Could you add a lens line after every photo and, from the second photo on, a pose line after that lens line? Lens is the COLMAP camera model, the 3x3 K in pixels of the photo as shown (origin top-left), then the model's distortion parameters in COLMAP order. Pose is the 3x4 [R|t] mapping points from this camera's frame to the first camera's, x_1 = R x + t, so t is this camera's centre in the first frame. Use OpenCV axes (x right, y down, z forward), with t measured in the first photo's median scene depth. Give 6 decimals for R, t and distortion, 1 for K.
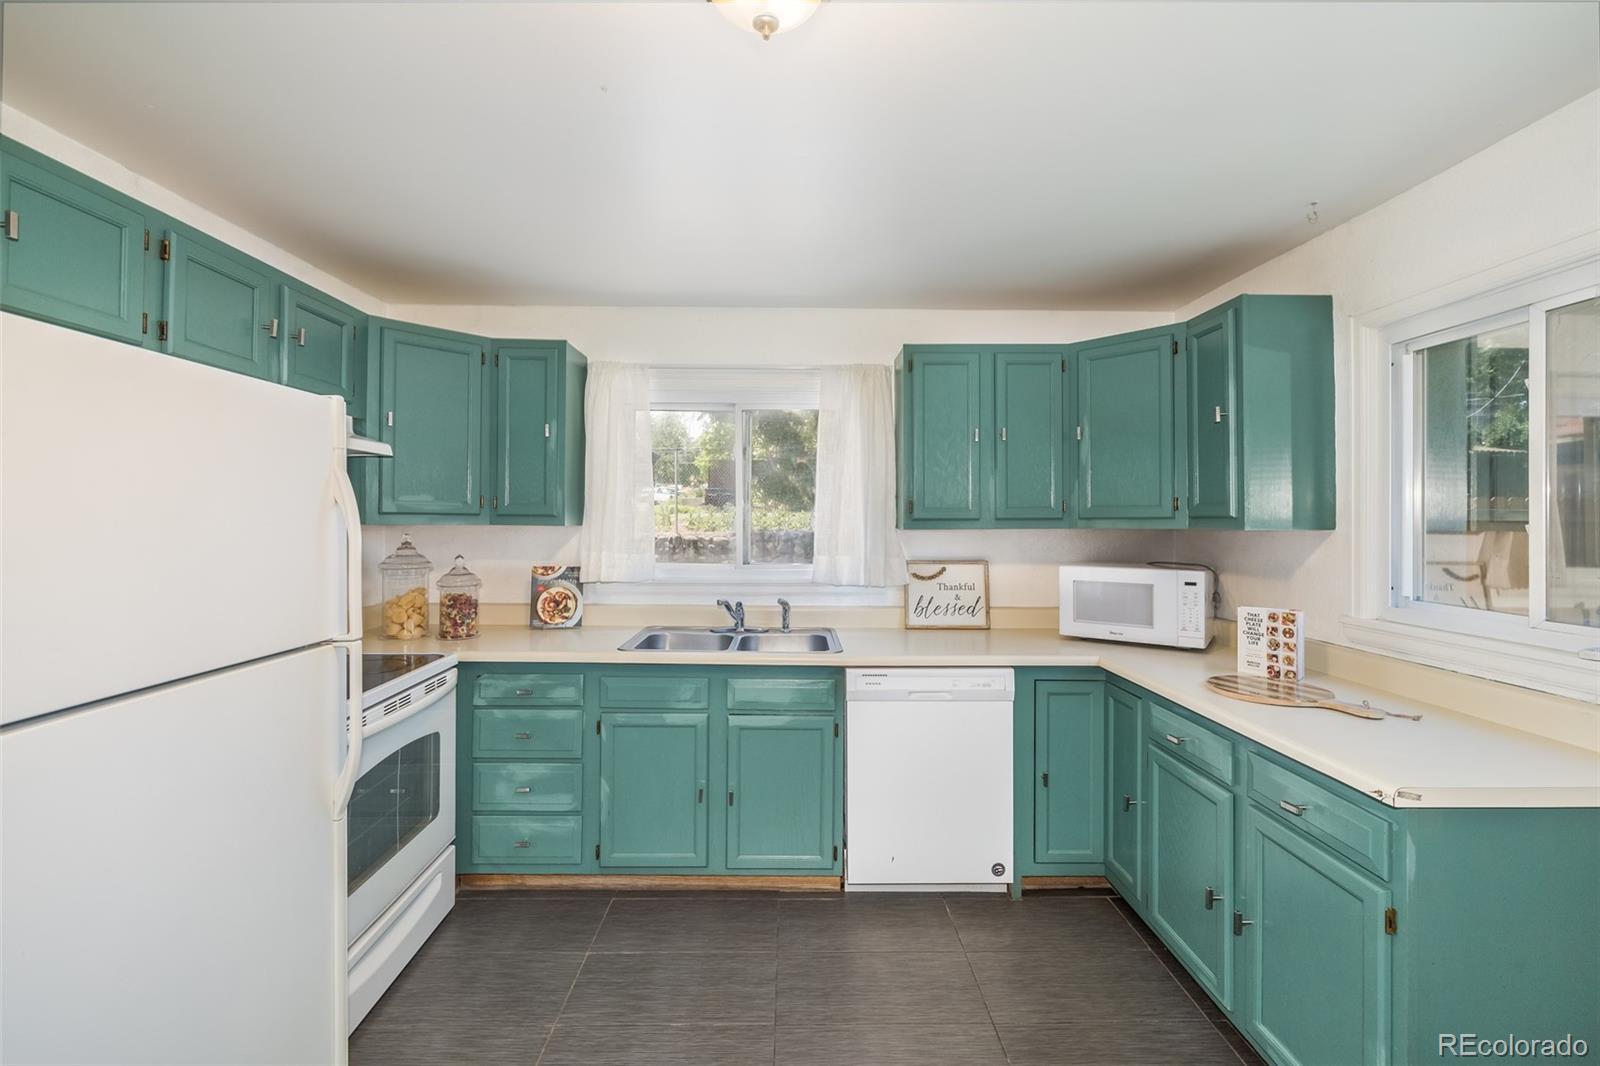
lens RADIAL K [[680.8, 0, 803.0], [0, 680.8, 517.7], [0, 0, 1]] dist [0.000610, 0.000305]
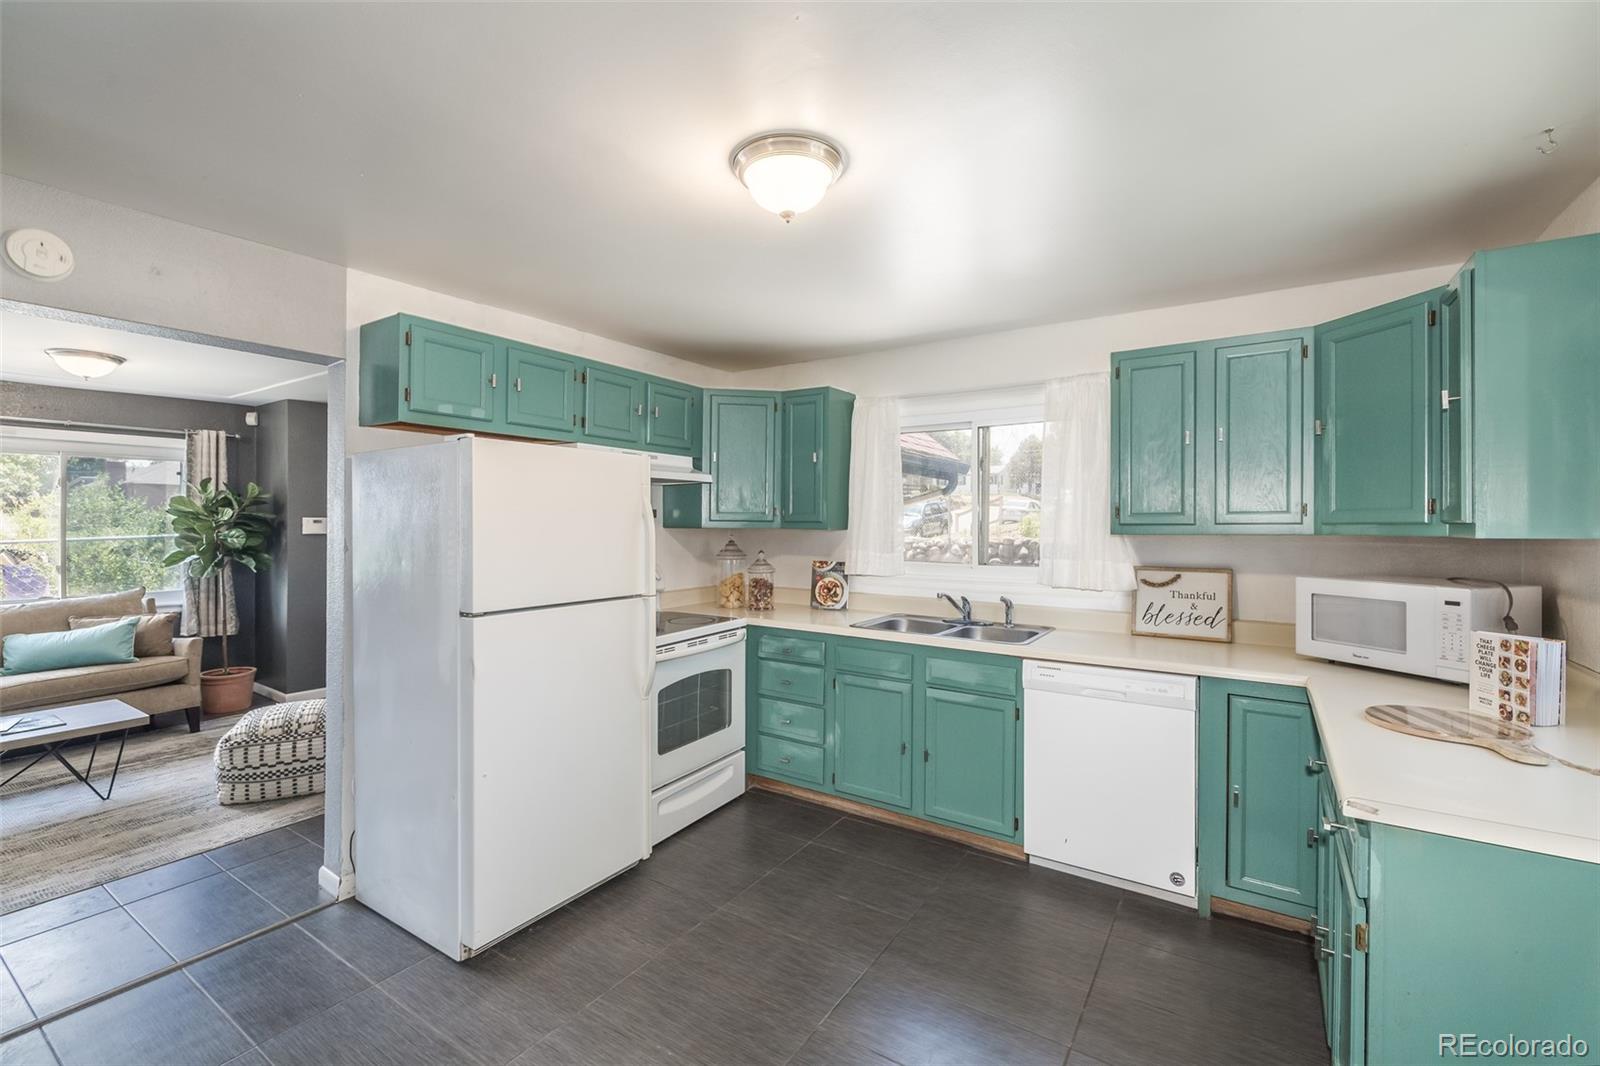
lens RADIAL K [[702.0, 0, 795.6], [0, 702.0, 522.0], [0, 0, 1]] dist [0.000698, 0.000133]
pose [[0.821657, -0.002603, -0.569976, 0.408022], [0.002779, 0.999996, -0.000561, -0.002827], [0.569976, -0.001123, 0.821661, -0.151764]]
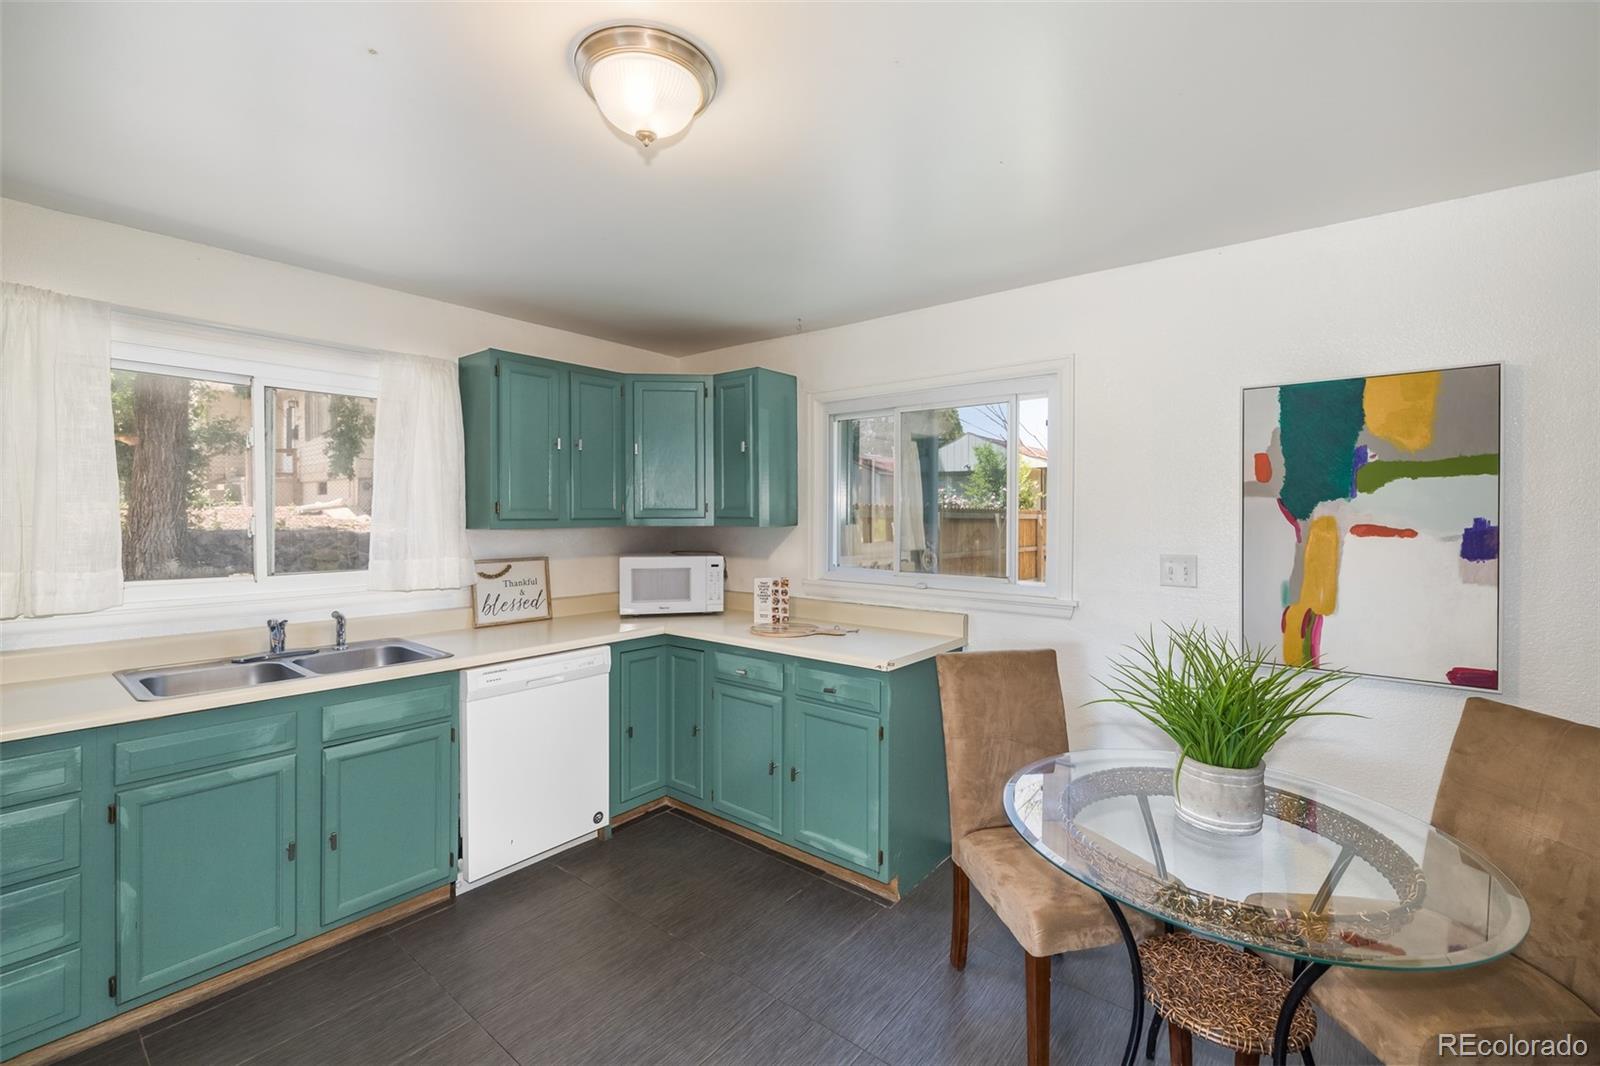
lens RADIAL K [[680.8, 0, 803.0], [0, 680.8, 517.7], [0, 0, 1]] dist [0.000610, 0.000305]
pose [[0.636473, -0.004643, 0.771285, -0.388379], [-0.002921, 0.999960, 0.008429, -0.012372], [-0.771294, -0.007617, 0.636434, -0.016652]]
